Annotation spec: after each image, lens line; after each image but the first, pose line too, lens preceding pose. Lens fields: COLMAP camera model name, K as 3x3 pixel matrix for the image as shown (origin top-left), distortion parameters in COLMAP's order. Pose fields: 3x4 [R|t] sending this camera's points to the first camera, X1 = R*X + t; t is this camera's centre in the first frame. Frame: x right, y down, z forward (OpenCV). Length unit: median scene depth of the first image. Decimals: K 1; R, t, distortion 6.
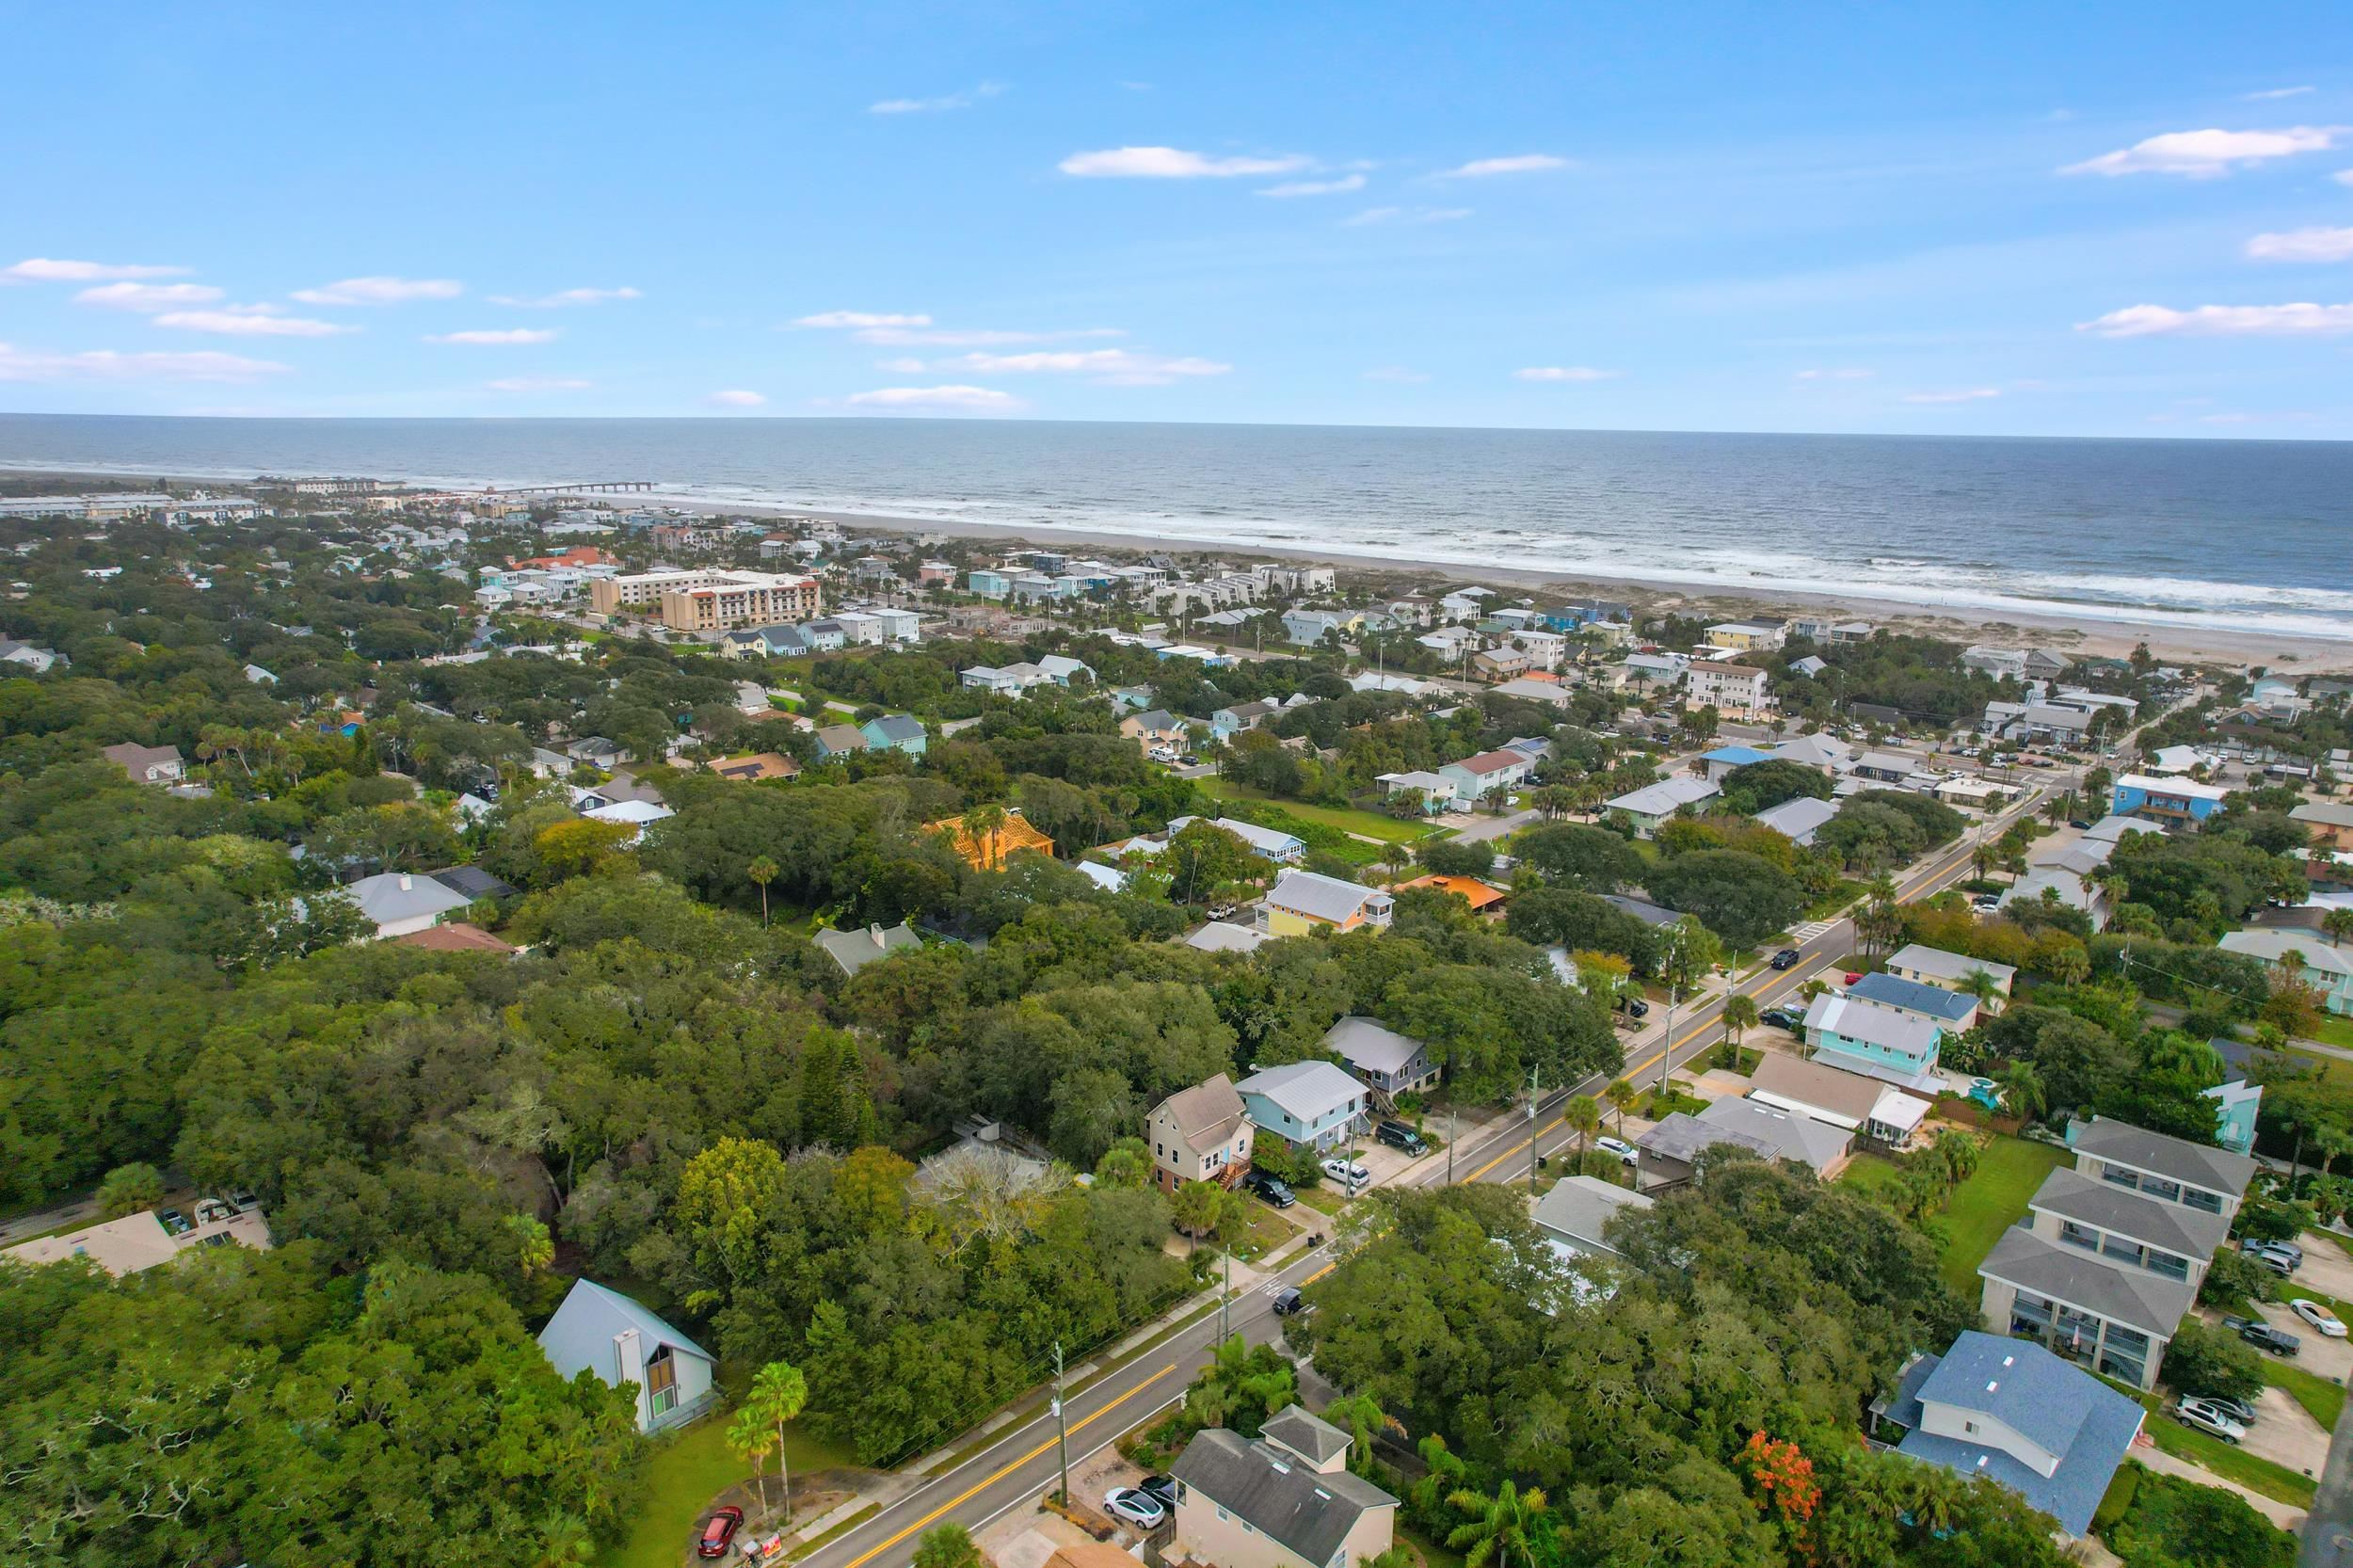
lens RADIAL K [[1495.2, 0, 1189.3], [0, 1495.2, 789.3], [0, 0, 1]] dist [-0.082393, 0.075219]
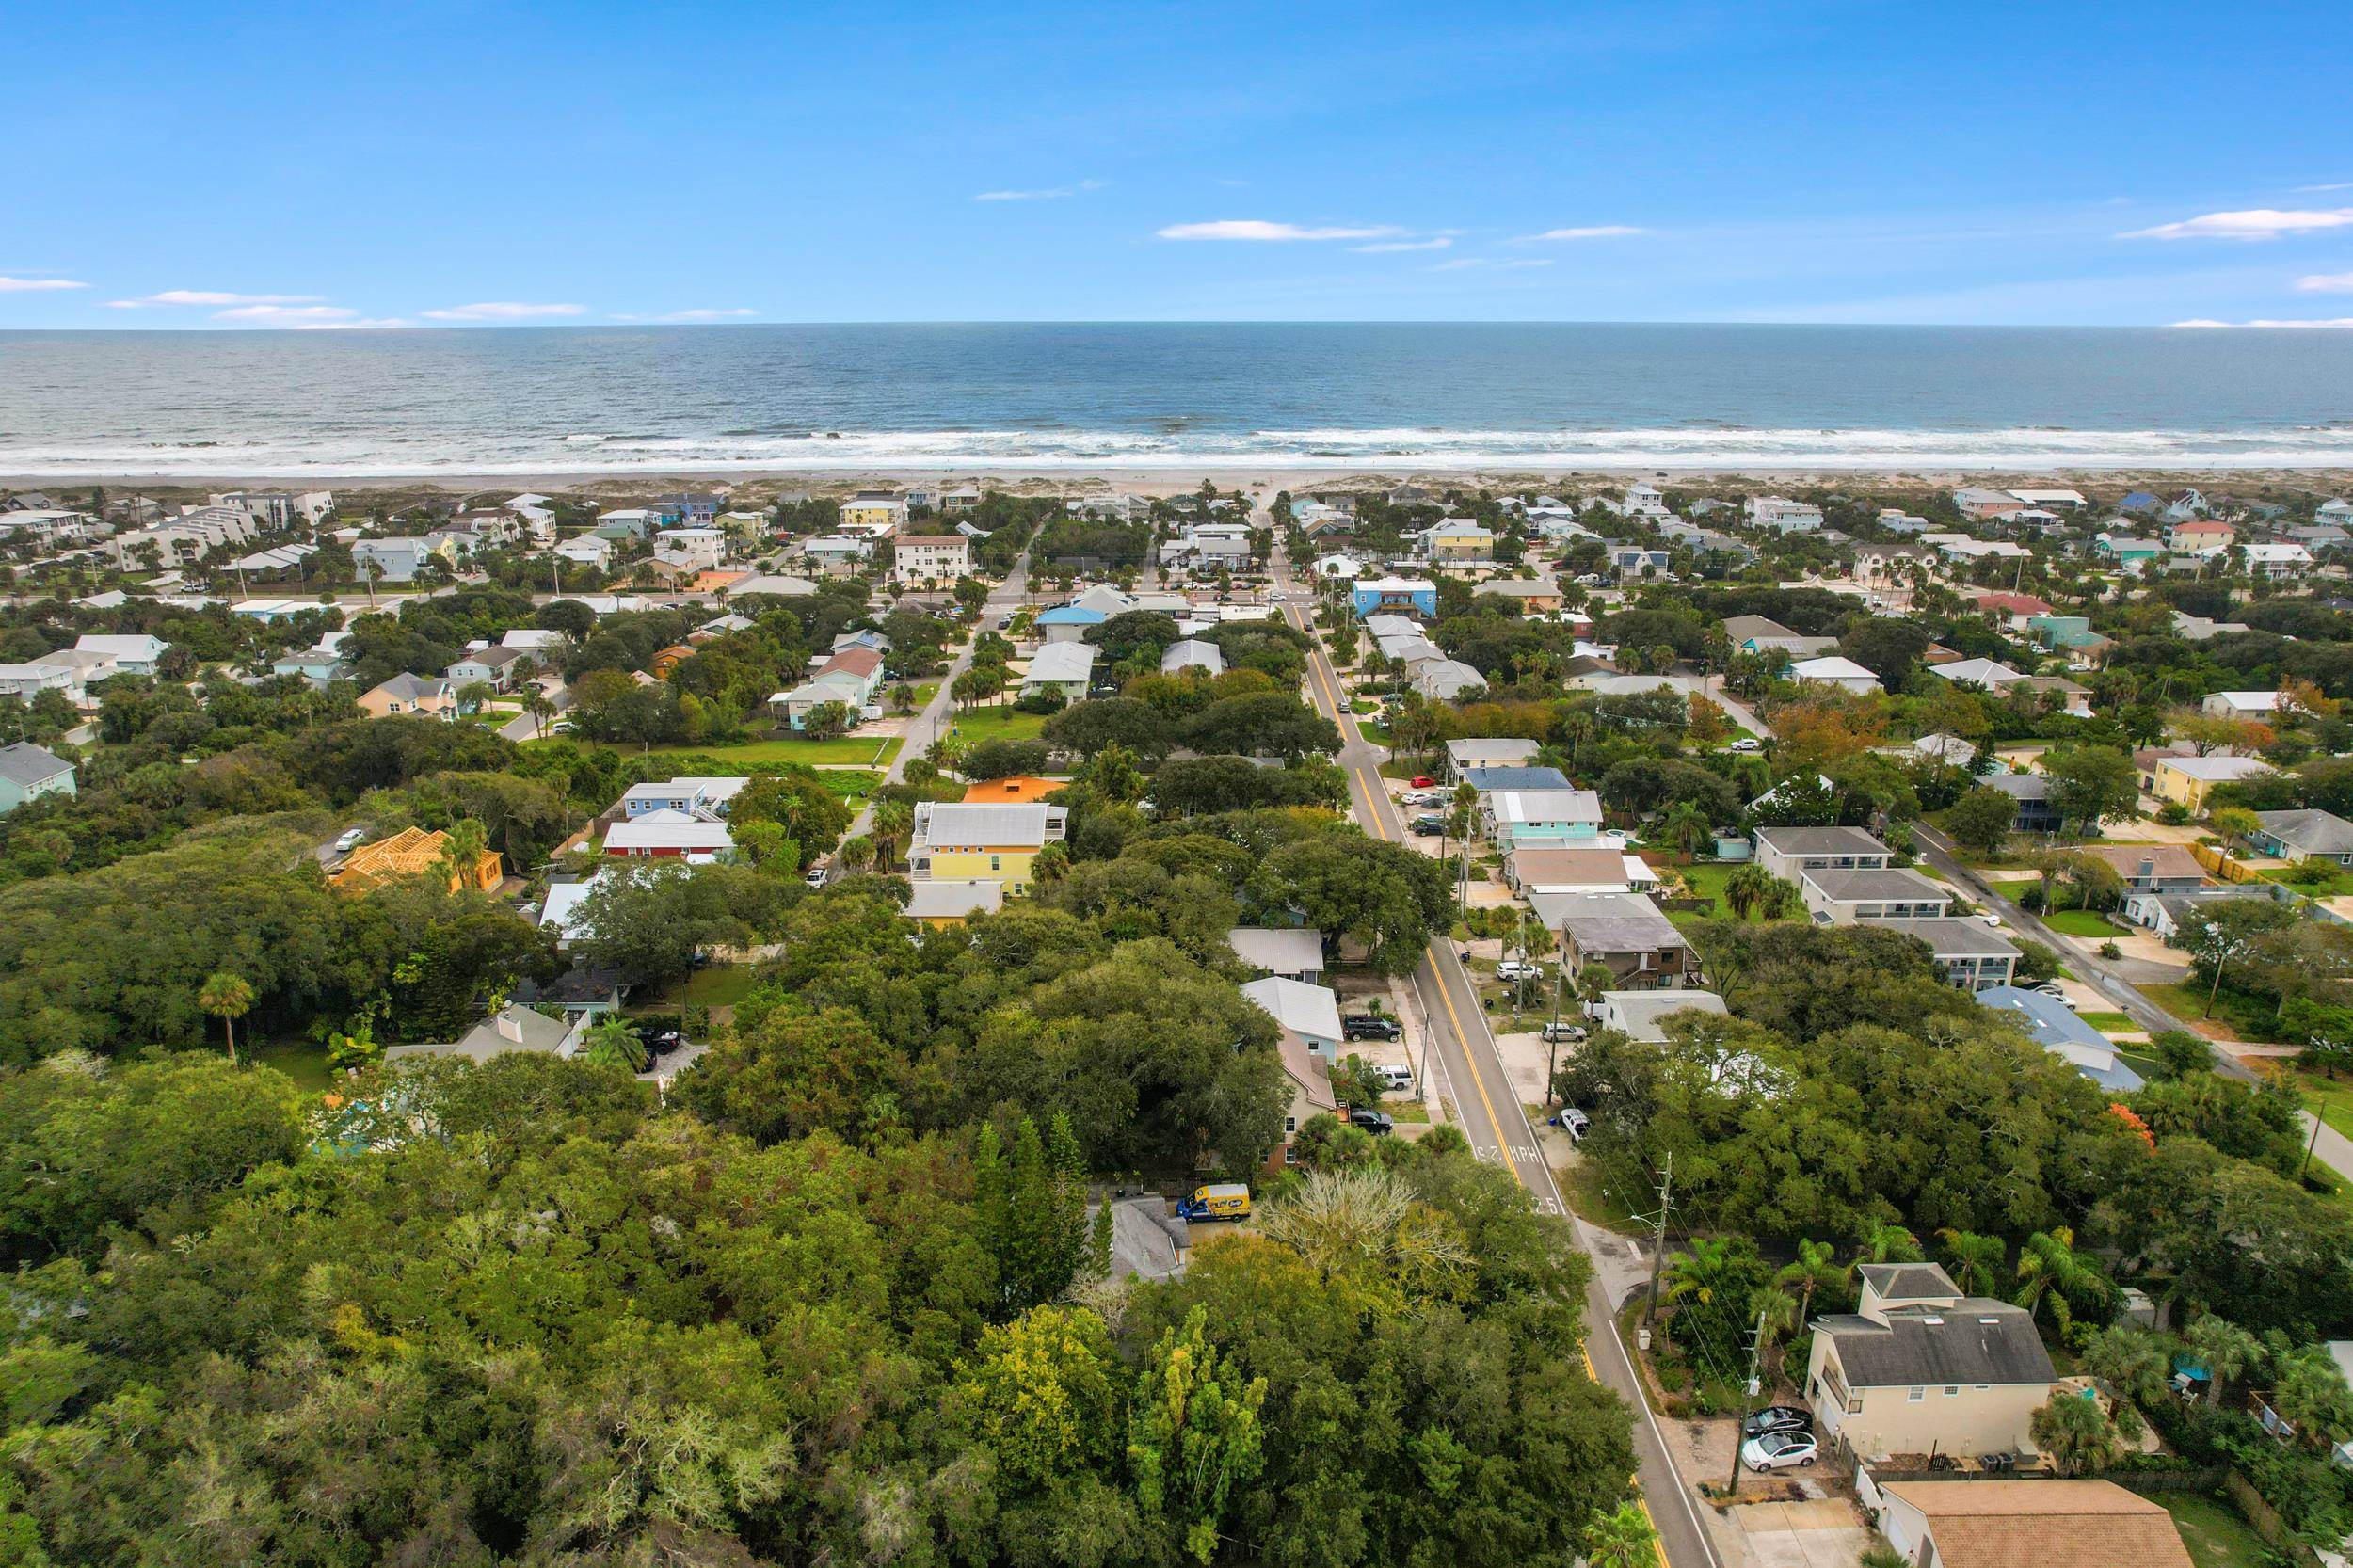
lens RADIAL K [[1495.2, 0, 1189.3], [0, 1495.2, 789.3], [0, 0, 1]] dist [-0.082393, 0.075219]
pose [[0.719898, -0.219184, 0.658563, -0.351537], [0.173790, 0.975527, 0.134701, -0.039272], [-0.671970, 0.017481, 0.740372, 0.254314]]
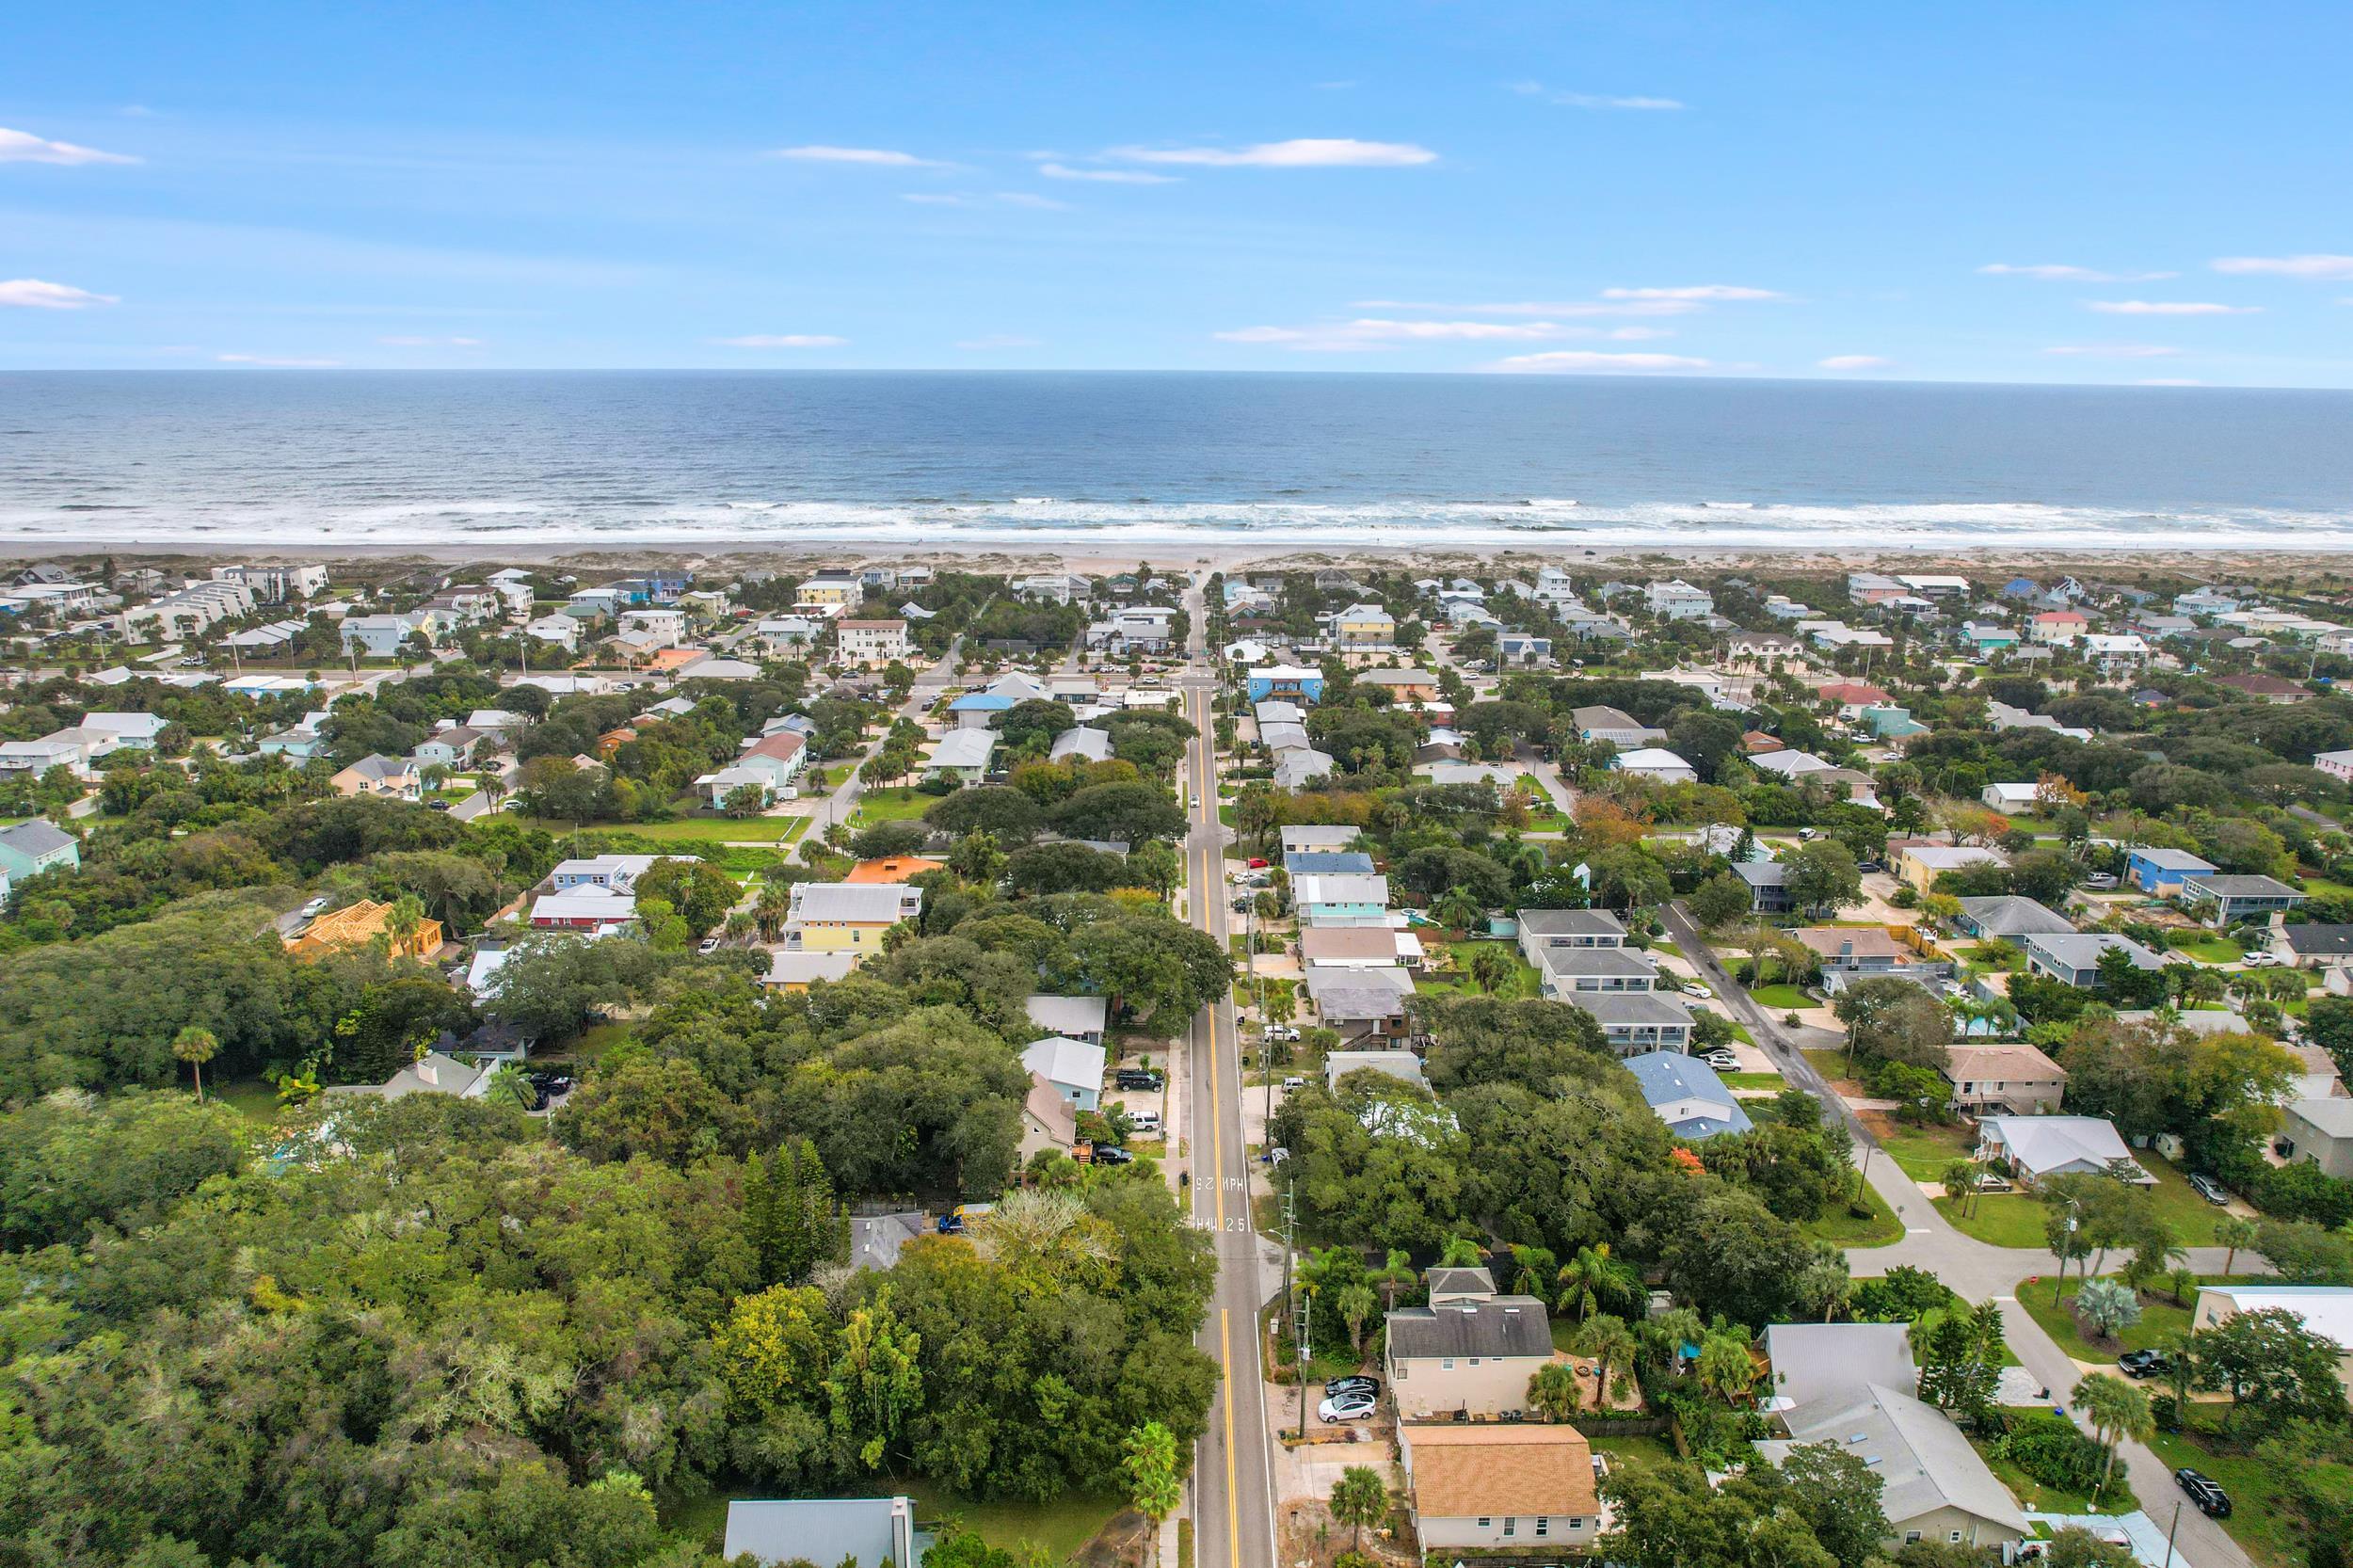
lens RADIAL K [[1495.2, 0, 1189.3], [0, 1495.2, 789.3], [0, 0, 1]] dist [-0.082393, 0.075219]
pose [[0.722319, -0.192148, 0.664330, -0.362098], [0.166235, 0.980702, 0.102909, -0.062505], [-0.671283, 0.036102, 0.740321, 0.084424]]
